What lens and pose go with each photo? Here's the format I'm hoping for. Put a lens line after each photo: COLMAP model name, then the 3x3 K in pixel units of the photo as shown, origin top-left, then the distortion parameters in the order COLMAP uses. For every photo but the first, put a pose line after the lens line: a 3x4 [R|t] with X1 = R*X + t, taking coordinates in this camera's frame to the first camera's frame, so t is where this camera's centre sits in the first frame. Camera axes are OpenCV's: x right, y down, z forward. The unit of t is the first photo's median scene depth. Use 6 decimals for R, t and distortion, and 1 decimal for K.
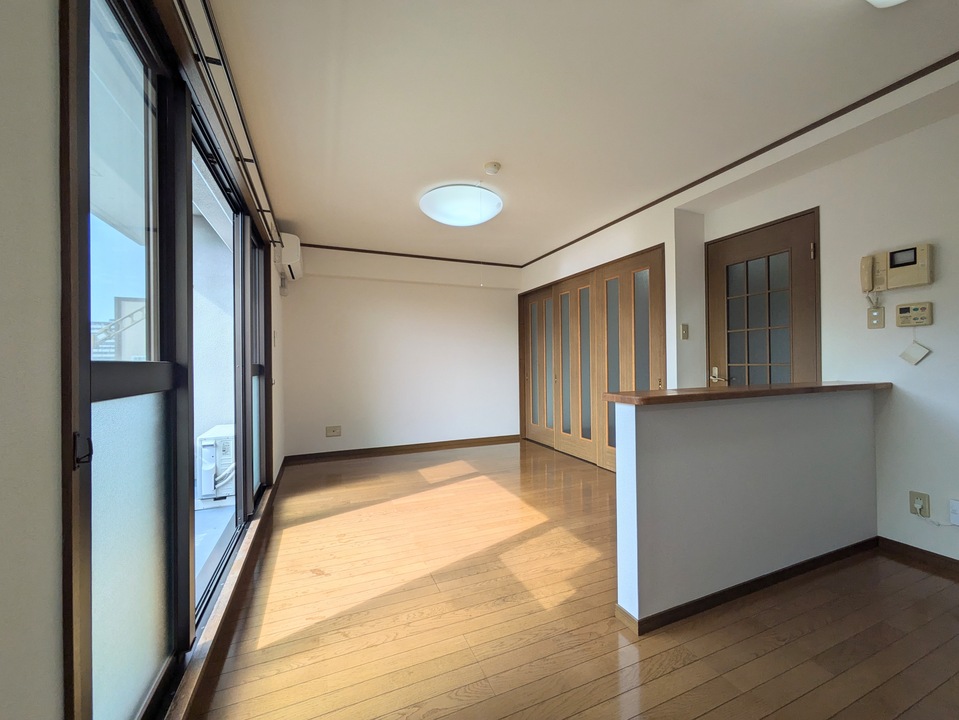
lens RADIAL K [[380.7, 0, 481.2], [0, 380.7, 362.6], [0, 0, 1]] dist [-0.001067, 0.001897]
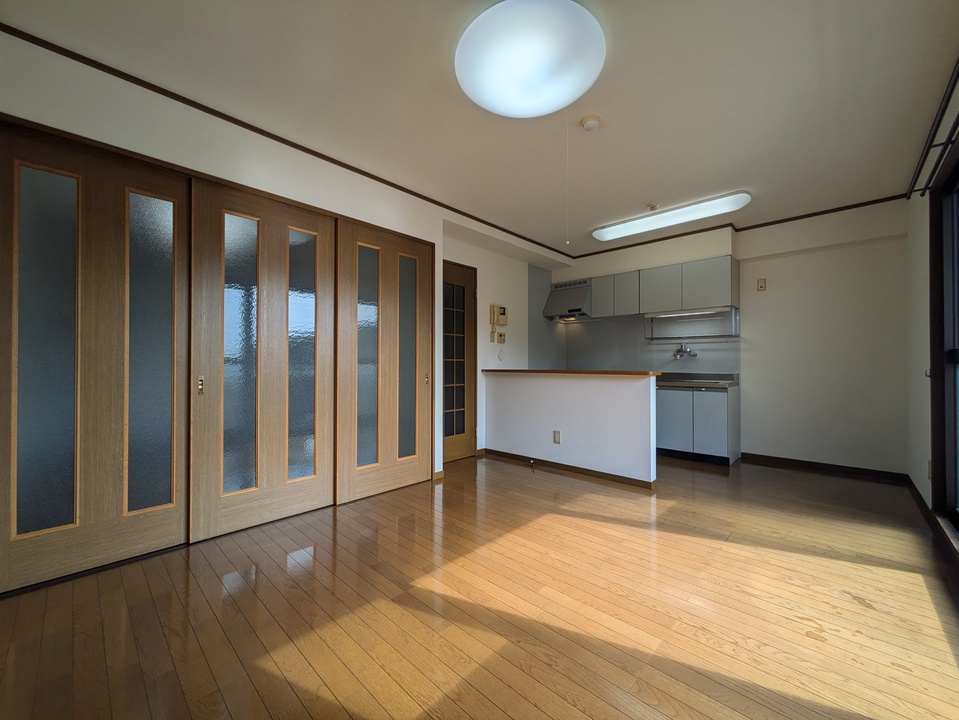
lens RADIAL K [[380.7, 0, 482.9], [0, 380.7, 360.2], [0, 0, 1]] dist [-0.001067, 0.001897]
pose [[-0.404555, 0.021948, 0.914250, -0.765870], [0.001059, 0.999723, -0.023531, 0.051744], [-0.914513, -0.008551, -0.404466, 1.853418]]
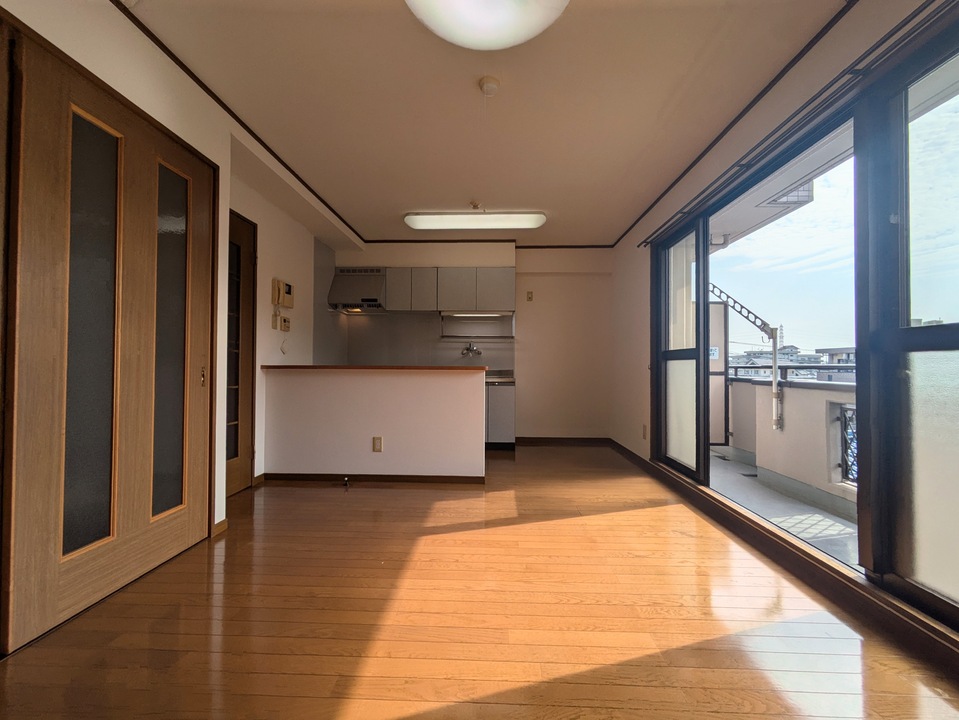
lens RADIAL K [[380.7, 0, 482.5], [0, 380.7, 361.4], [0, 0, 1]] dist [-0.001067, 0.001897]
pose [[-0.906796, 0.011402, 0.421415, -0.325579], [0.002874, 0.999778, -0.020866, 0.070601], [-0.421559, -0.017710, -0.906628, 2.005326]]
